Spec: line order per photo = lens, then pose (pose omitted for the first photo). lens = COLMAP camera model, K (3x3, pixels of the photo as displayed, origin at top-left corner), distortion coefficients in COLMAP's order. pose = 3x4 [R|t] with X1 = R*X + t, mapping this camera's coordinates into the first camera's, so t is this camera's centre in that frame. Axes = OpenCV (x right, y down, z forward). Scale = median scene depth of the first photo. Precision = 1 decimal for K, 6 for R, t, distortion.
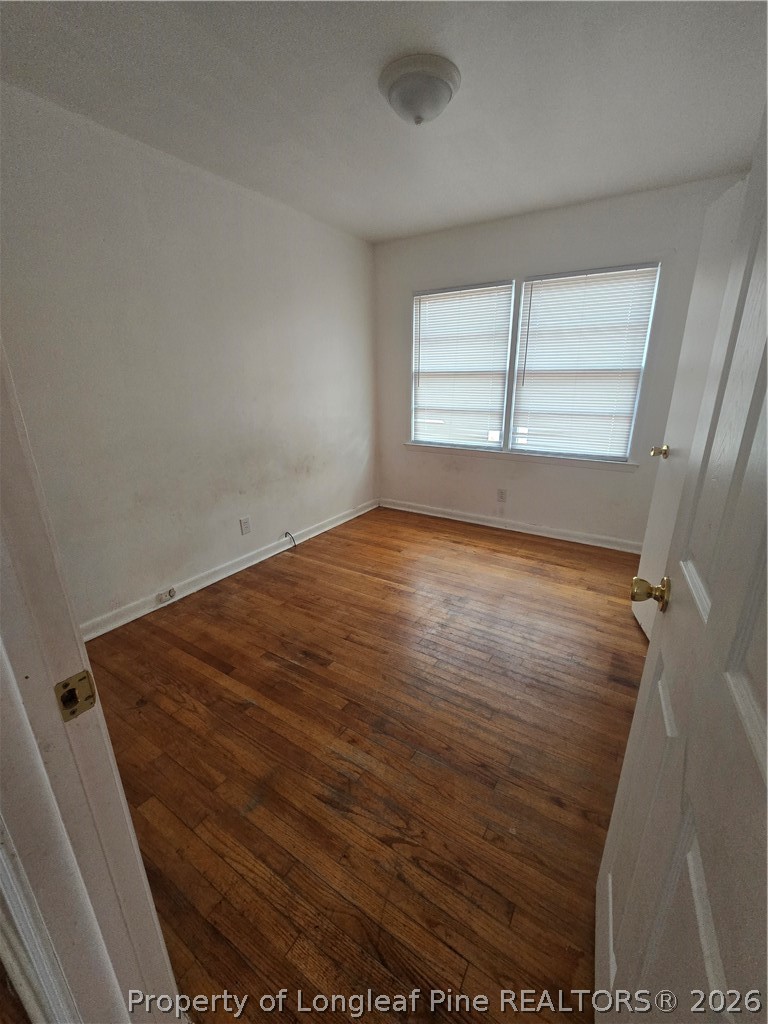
lens RADIAL K [[416.4, 0, 384.9], [0, 416.4, 517.7], [0, 0, 1]] dist [0.000445, -0.000030]
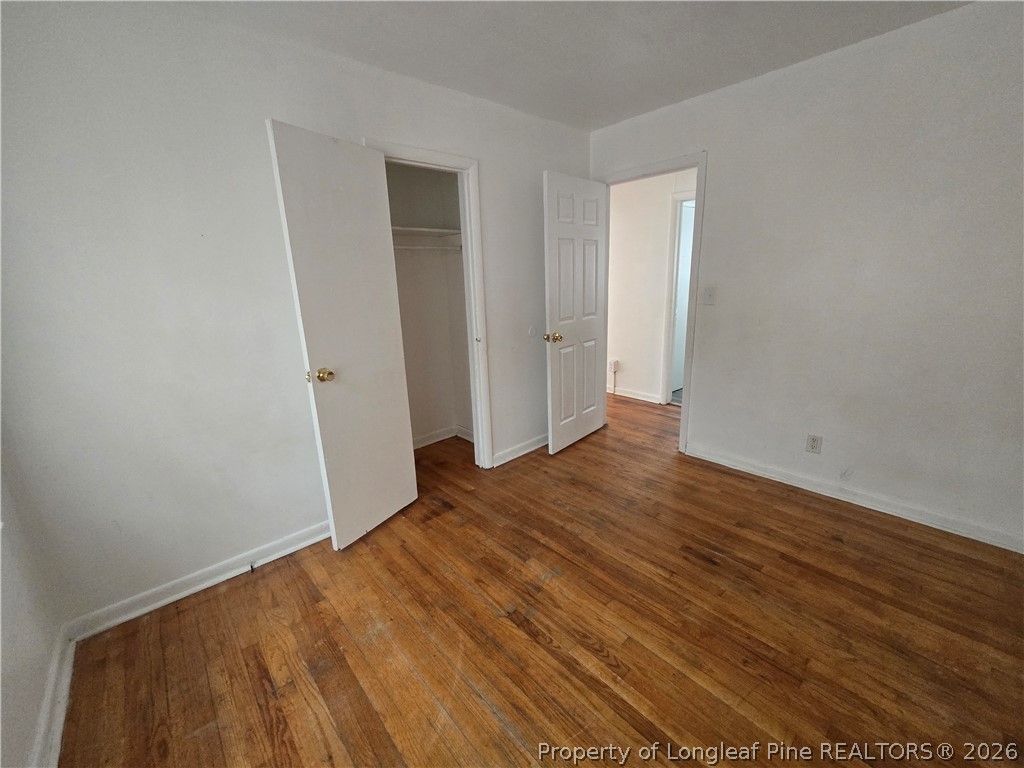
lens RADIAL K [[416.4, 0, 510.7], [0, 416.4, 382.9], [0, 0, 1]] dist [0.000445, -0.000030]
pose [[-0.962938, -0.028193, 0.268245, 0.013027], [0.125236, 0.834085, 0.537233, -0.593186], [-0.238886, 0.550916, -0.799641, 1.652169]]
